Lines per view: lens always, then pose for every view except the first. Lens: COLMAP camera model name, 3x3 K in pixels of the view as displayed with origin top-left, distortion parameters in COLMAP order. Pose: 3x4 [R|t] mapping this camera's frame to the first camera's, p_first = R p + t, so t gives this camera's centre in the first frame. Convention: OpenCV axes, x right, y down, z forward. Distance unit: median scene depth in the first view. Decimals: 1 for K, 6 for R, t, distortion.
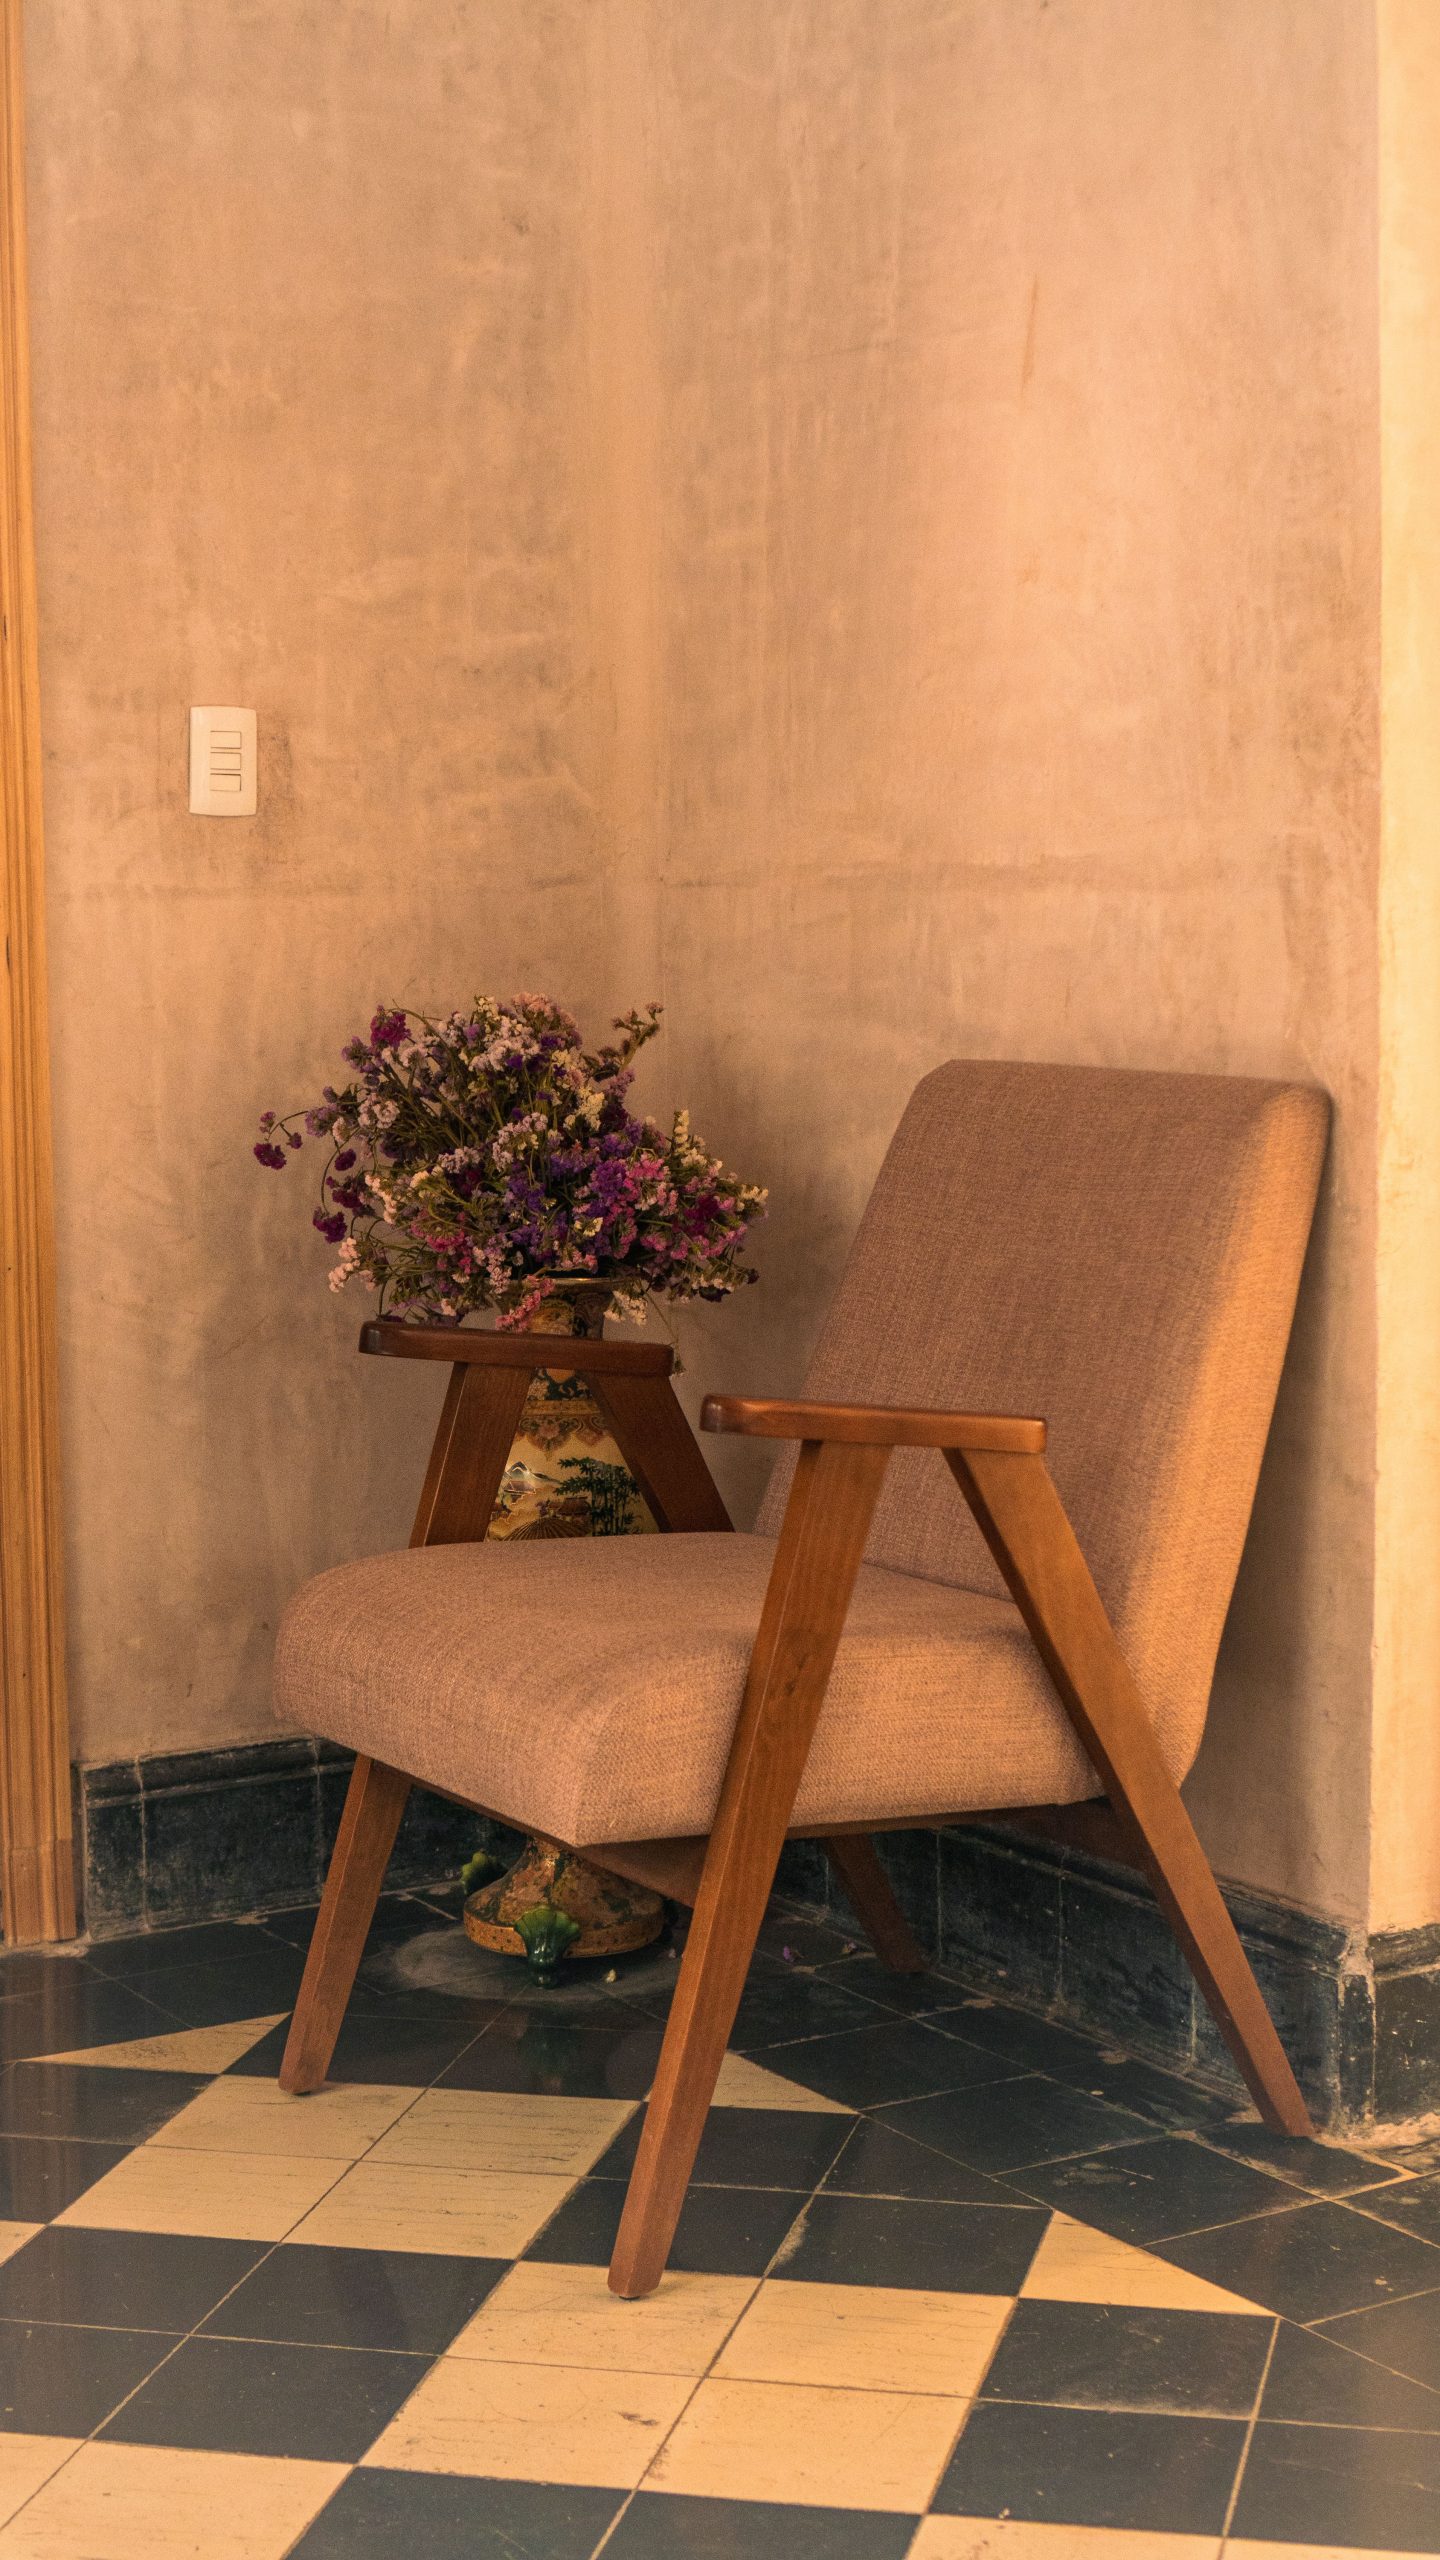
lens RADIAL K [[3909.2, 0, 720.0], [0, 3909.2, 1280.0], [0, 0, 1]] dist [0.023395, -0.156819]
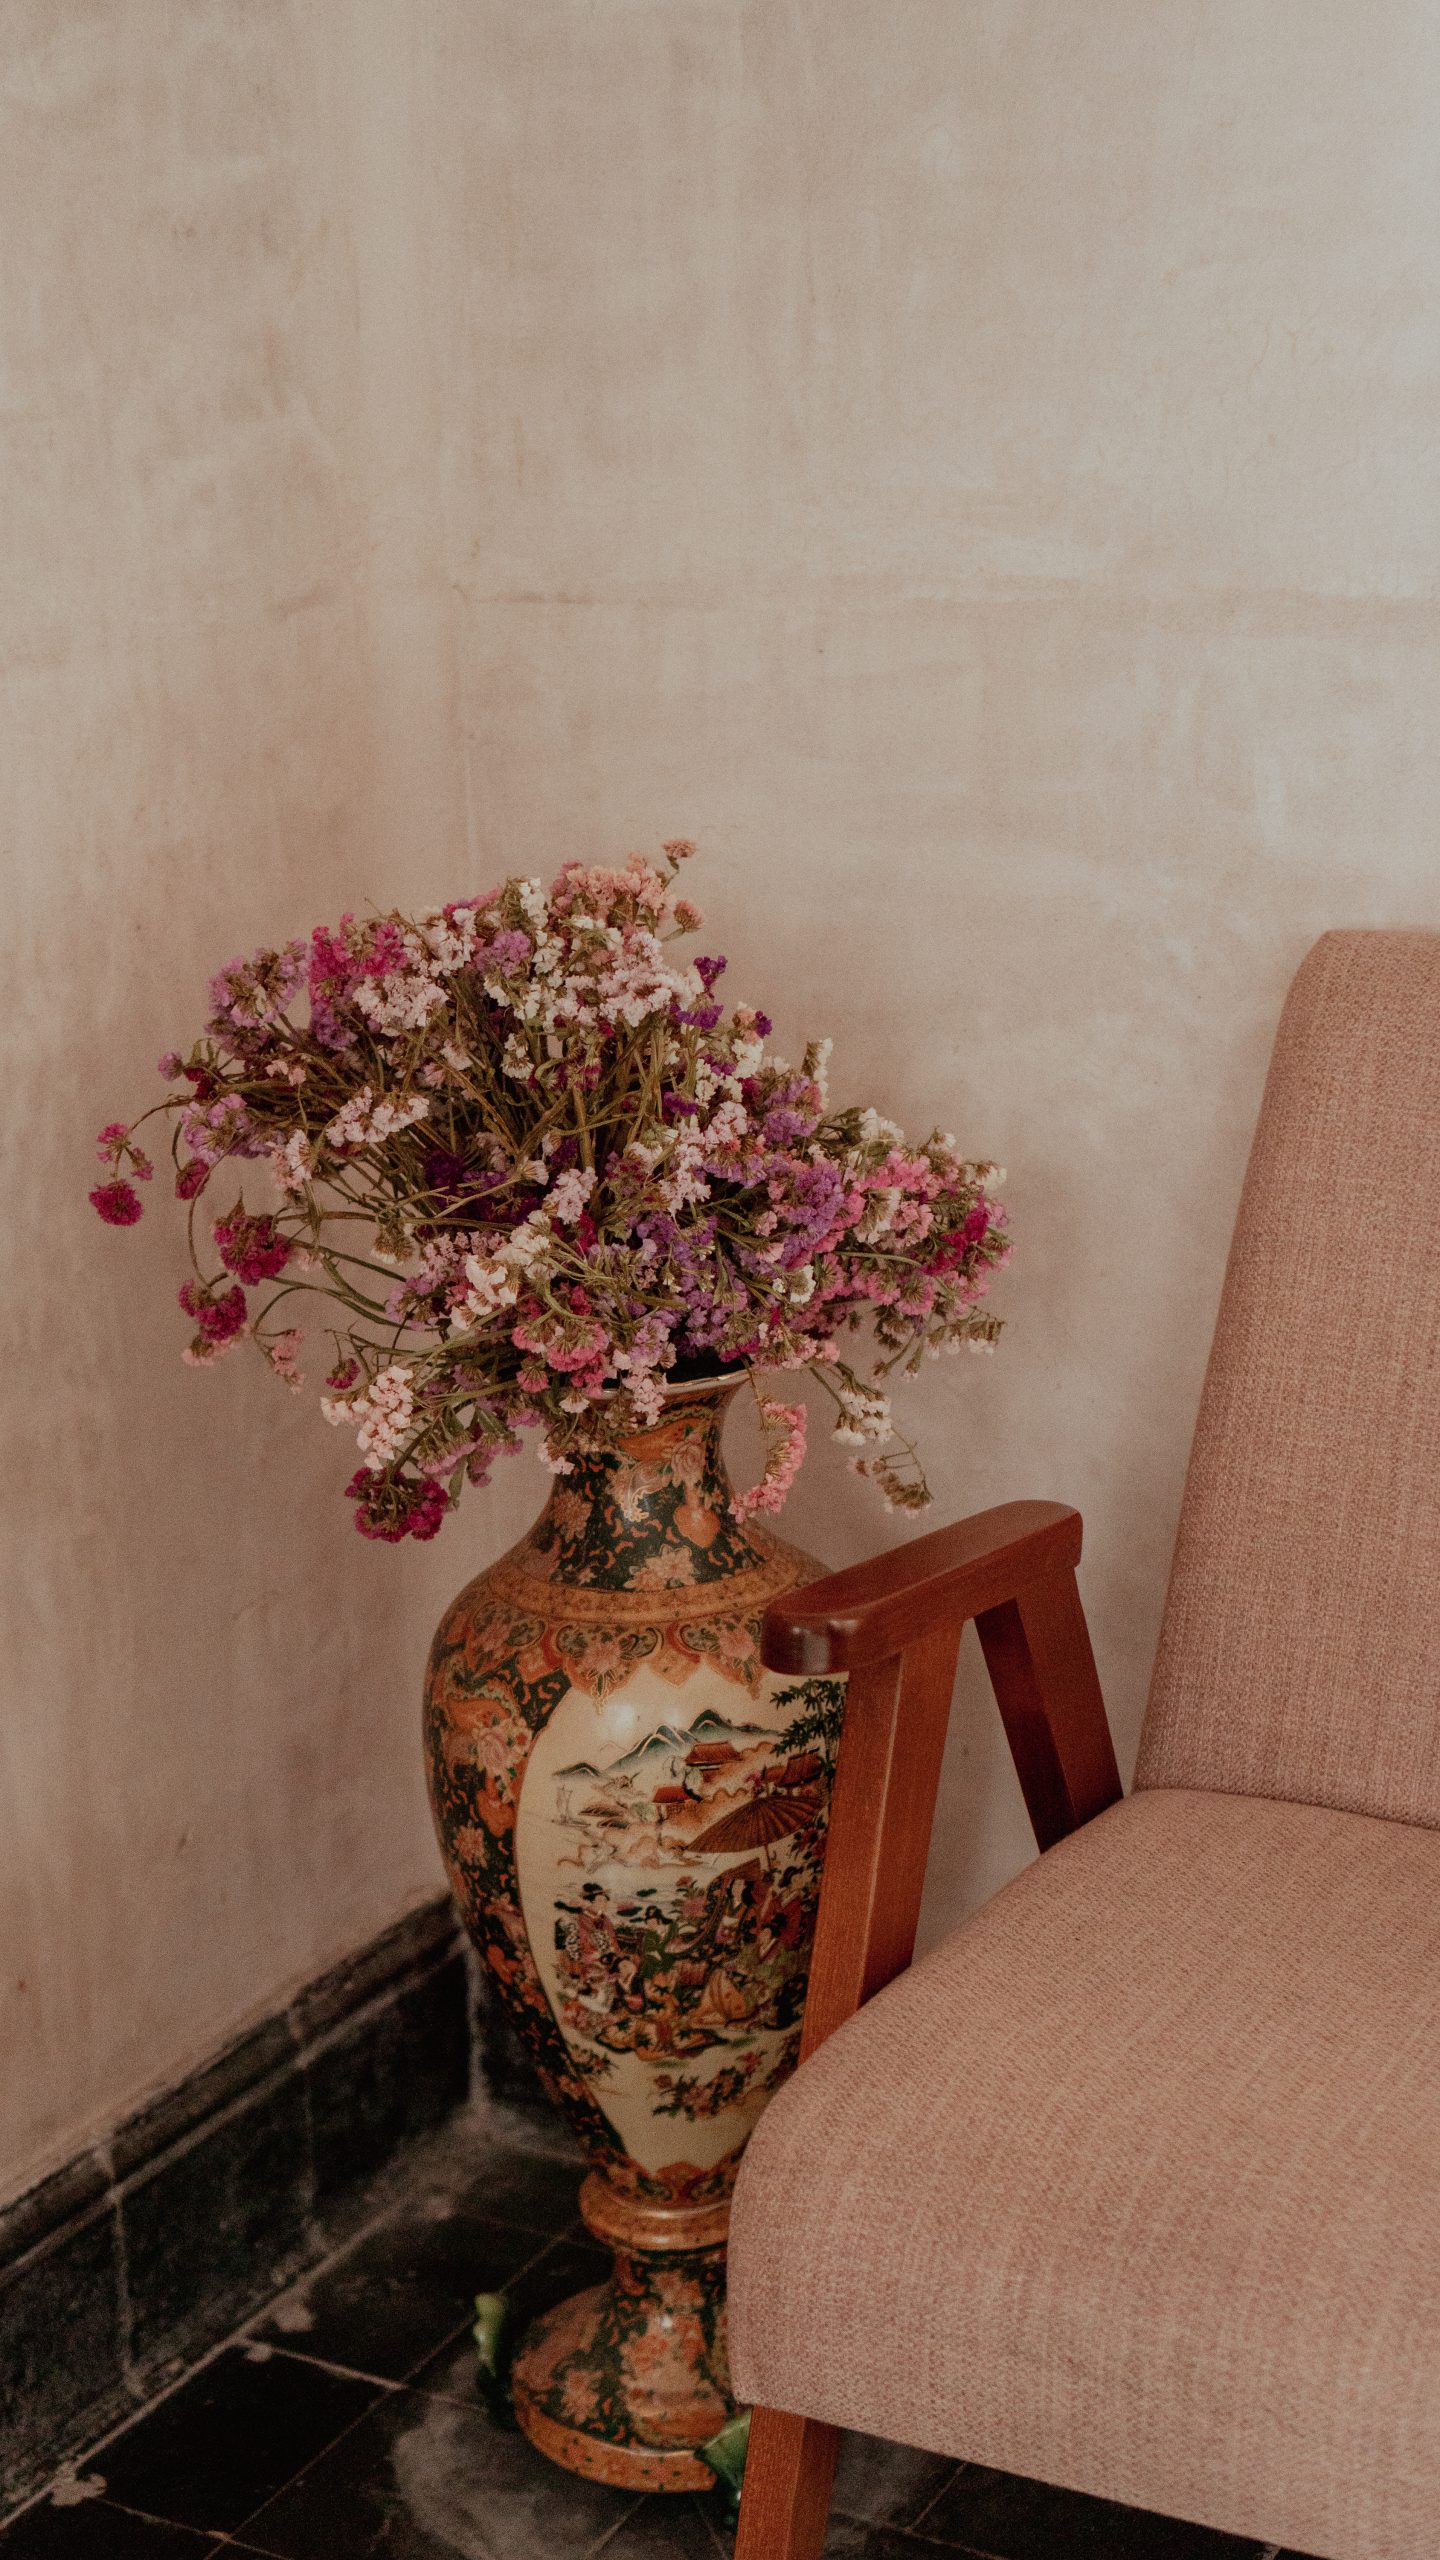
lens RADIAL K [[3909.2, 0, 720.0], [0, 3909.2, 1280.0], [0, 0, 1]] dist [0.023395, -0.156819]
pose [[0.861144, -0.144592, 0.487365, -0.292163], [0.063383, 0.981755, 0.179274, -0.106939], [-0.504395, -0.123490, 0.854597, 0.483966]]
